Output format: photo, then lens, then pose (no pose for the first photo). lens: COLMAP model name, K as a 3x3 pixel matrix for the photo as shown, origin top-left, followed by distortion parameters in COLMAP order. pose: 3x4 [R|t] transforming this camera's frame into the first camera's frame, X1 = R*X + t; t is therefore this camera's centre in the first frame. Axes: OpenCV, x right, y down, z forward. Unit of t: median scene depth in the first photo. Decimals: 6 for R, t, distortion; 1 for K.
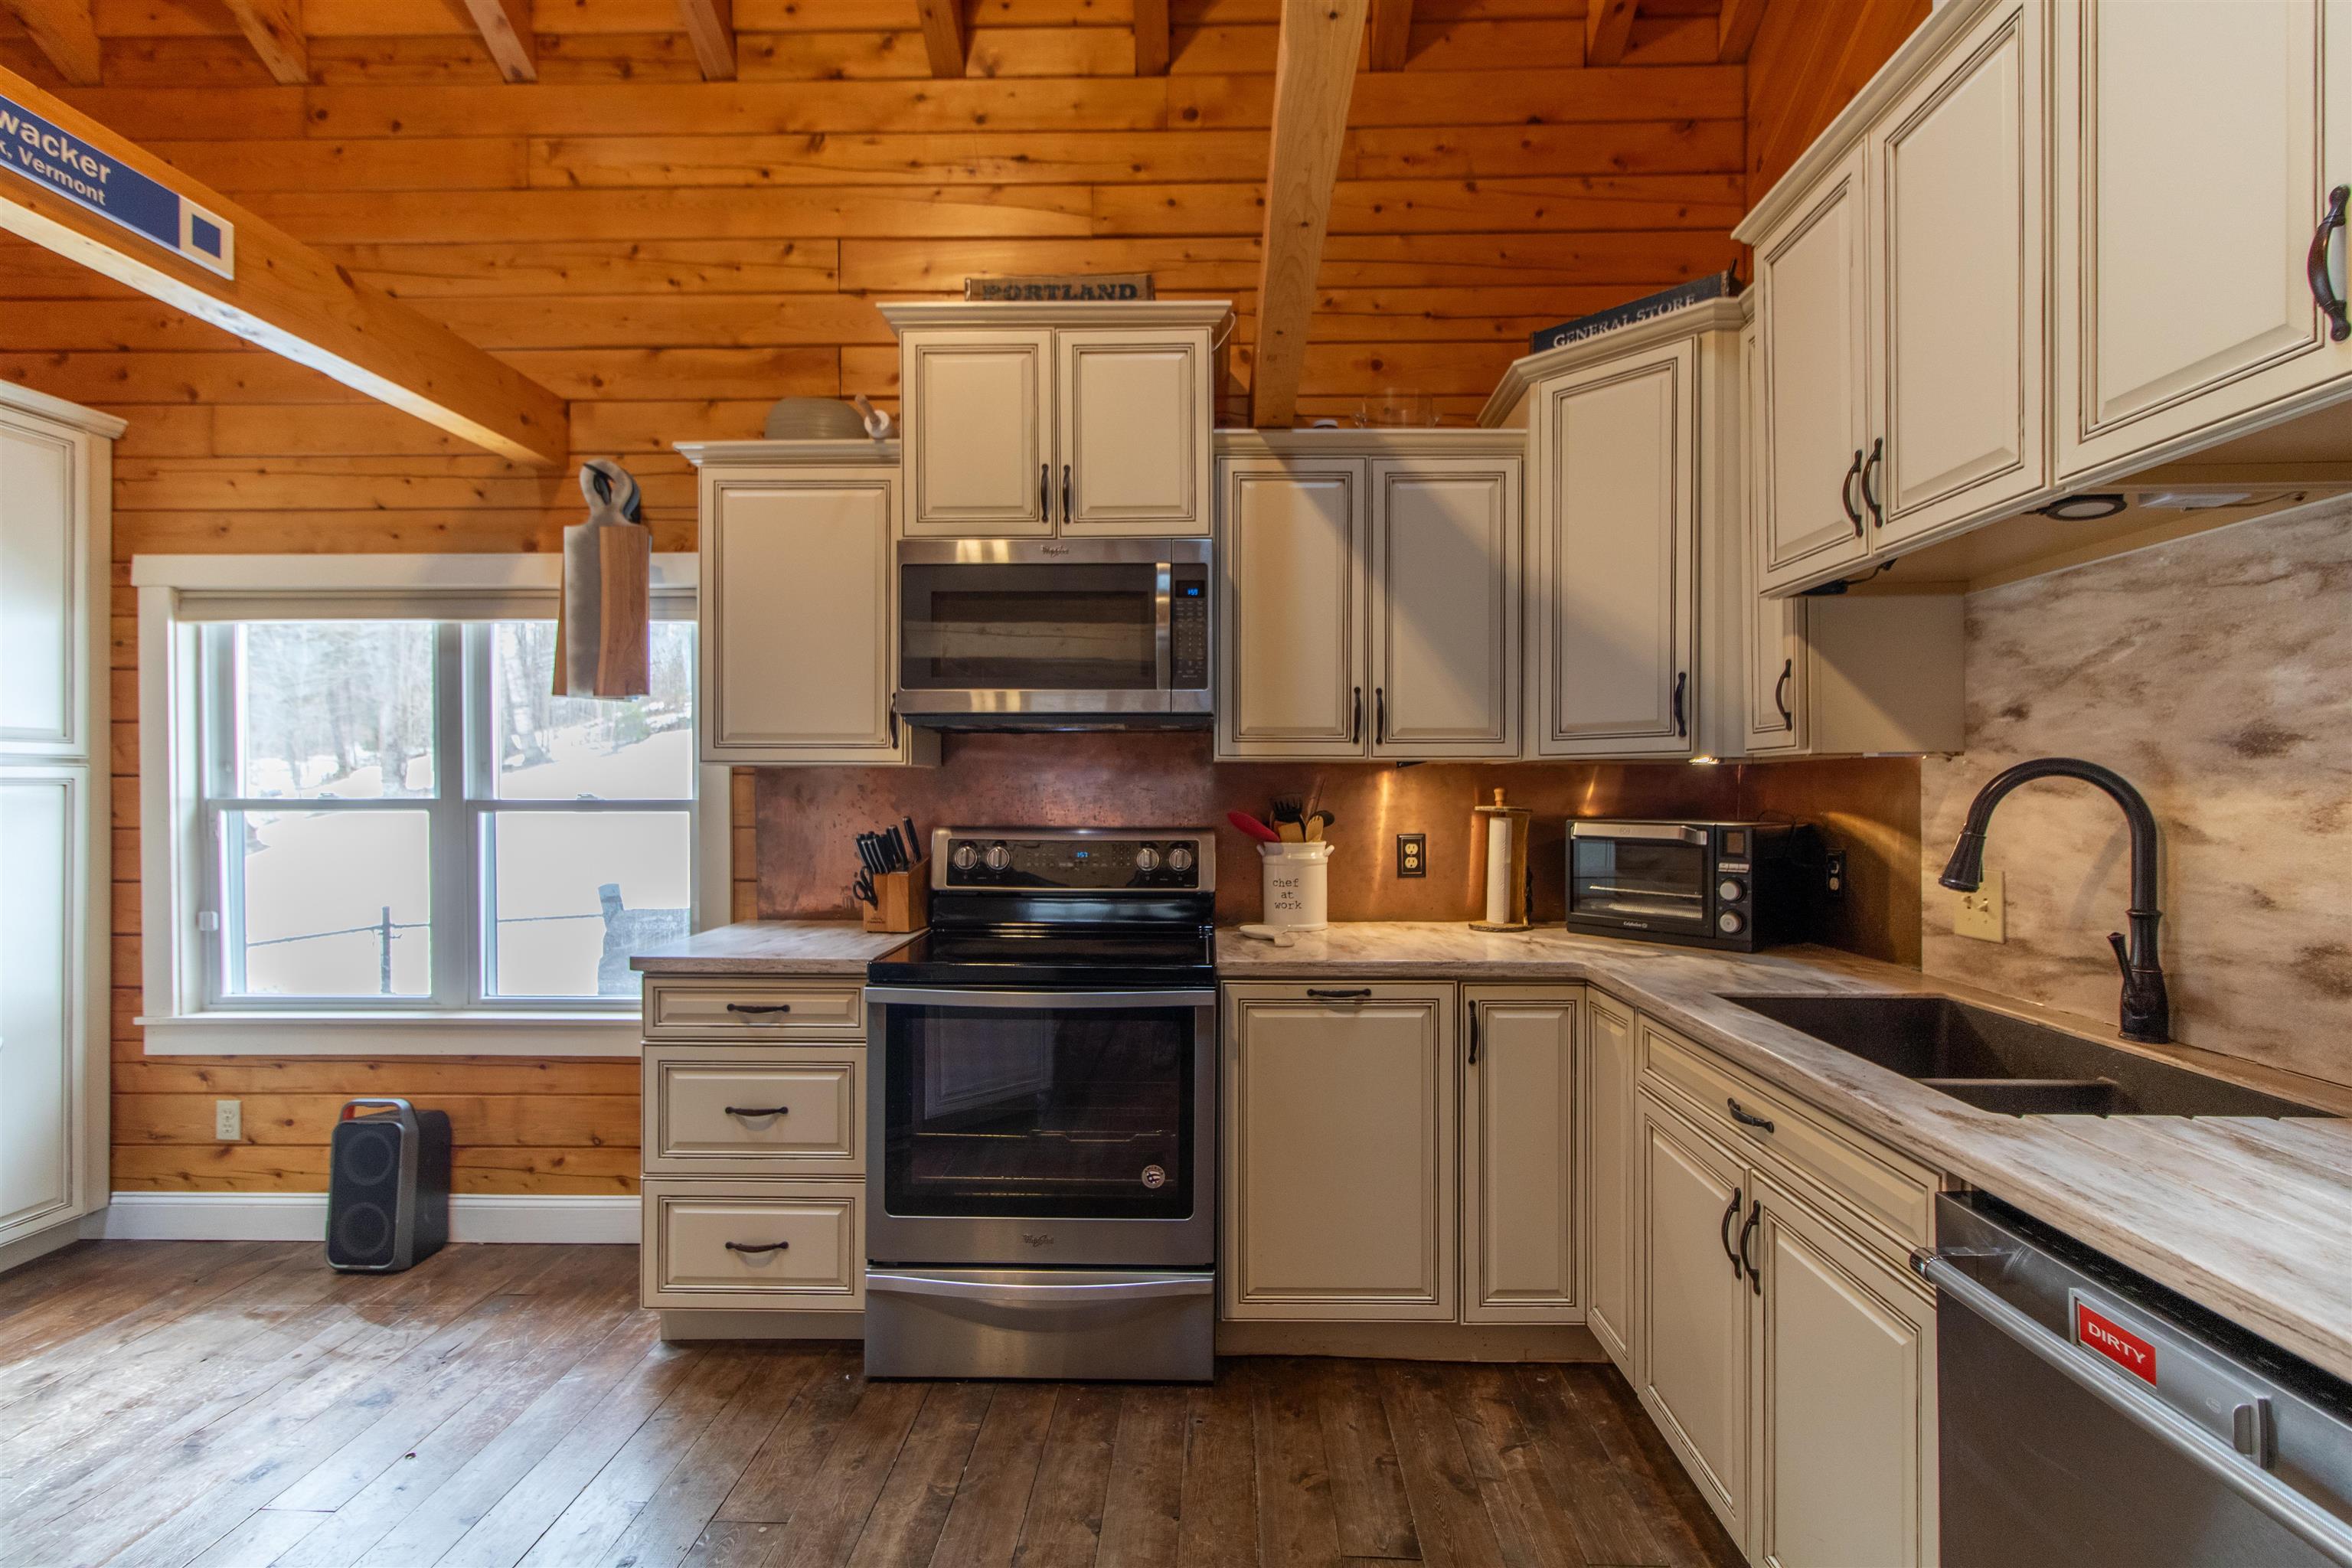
lens RADIAL K [[1104.1, 0, 1227.3], [0, 1104.1, 786.9], [0, 0, 1]] dist [-0.000076, 0.001743]
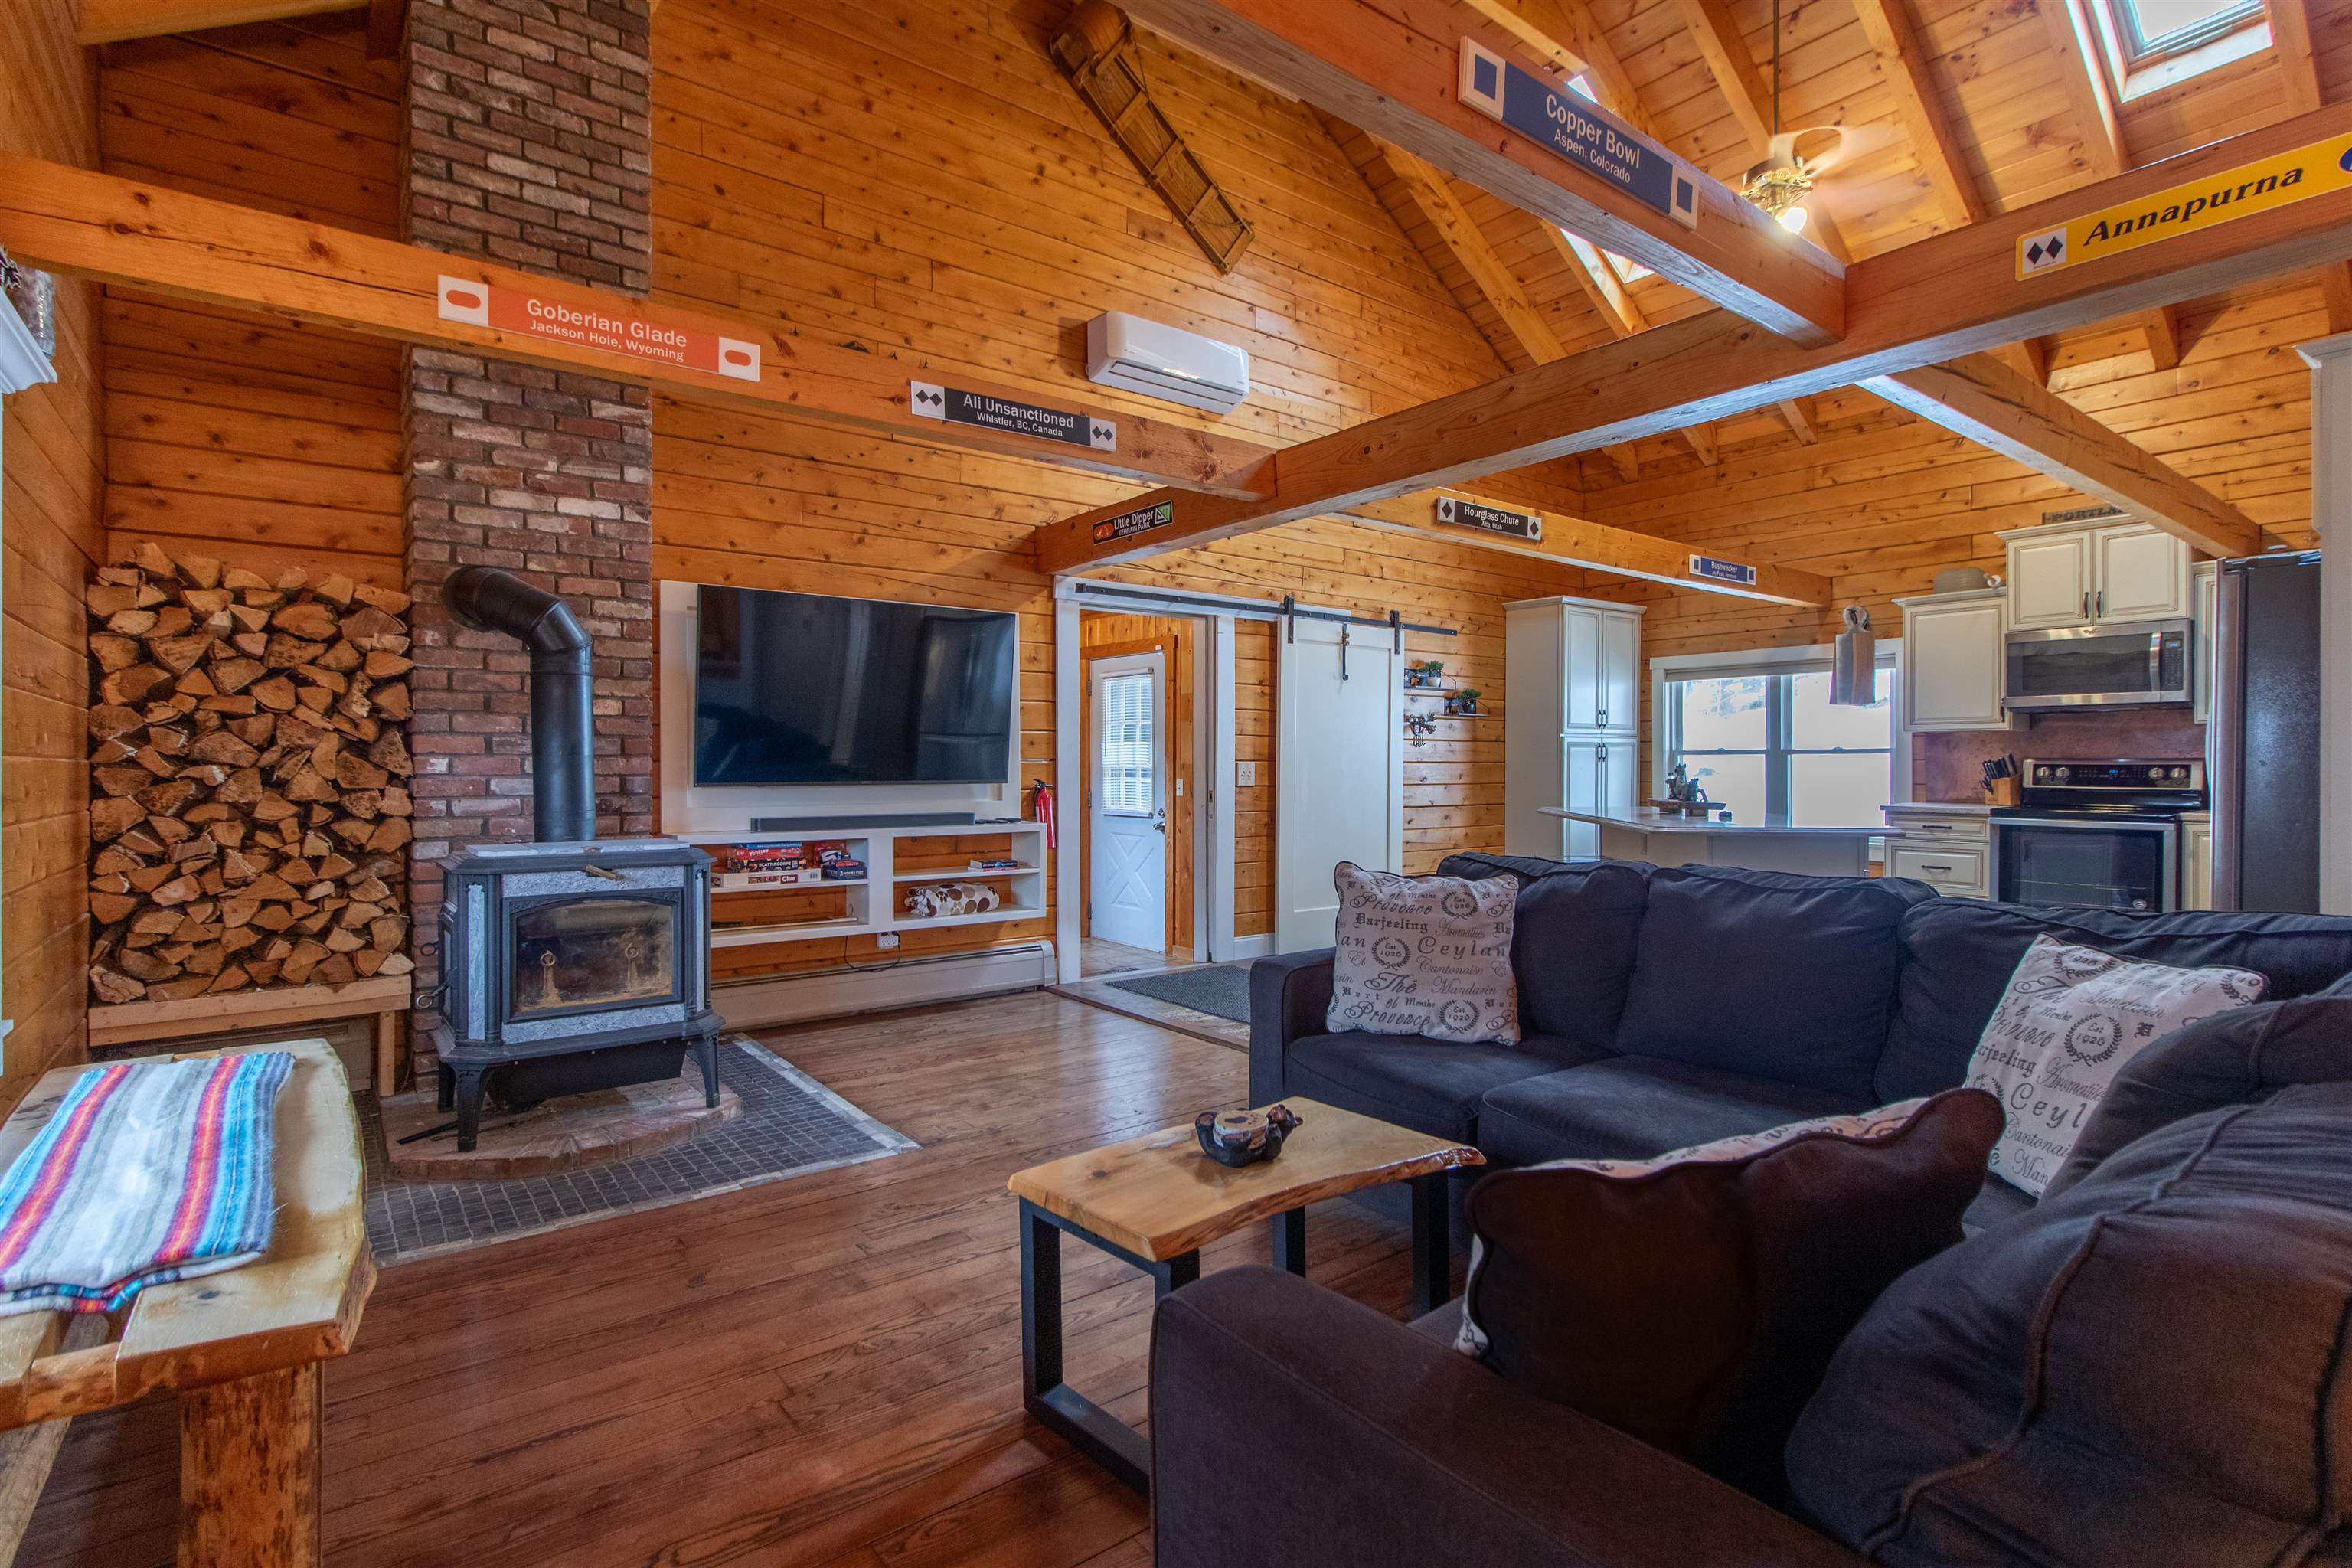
lens RADIAL K [[1104.1, 0, 1133.9], [0, 1104.1, 770.0], [0, 0, 1]] dist [-0.000076, 0.001743]
pose [[0.578388, 0.002937, -0.815757, 0.579181], [0.001138, 0.999990, 0.004407, 0.057217], [0.815761, -0.003477, 0.578378, -1.980372]]
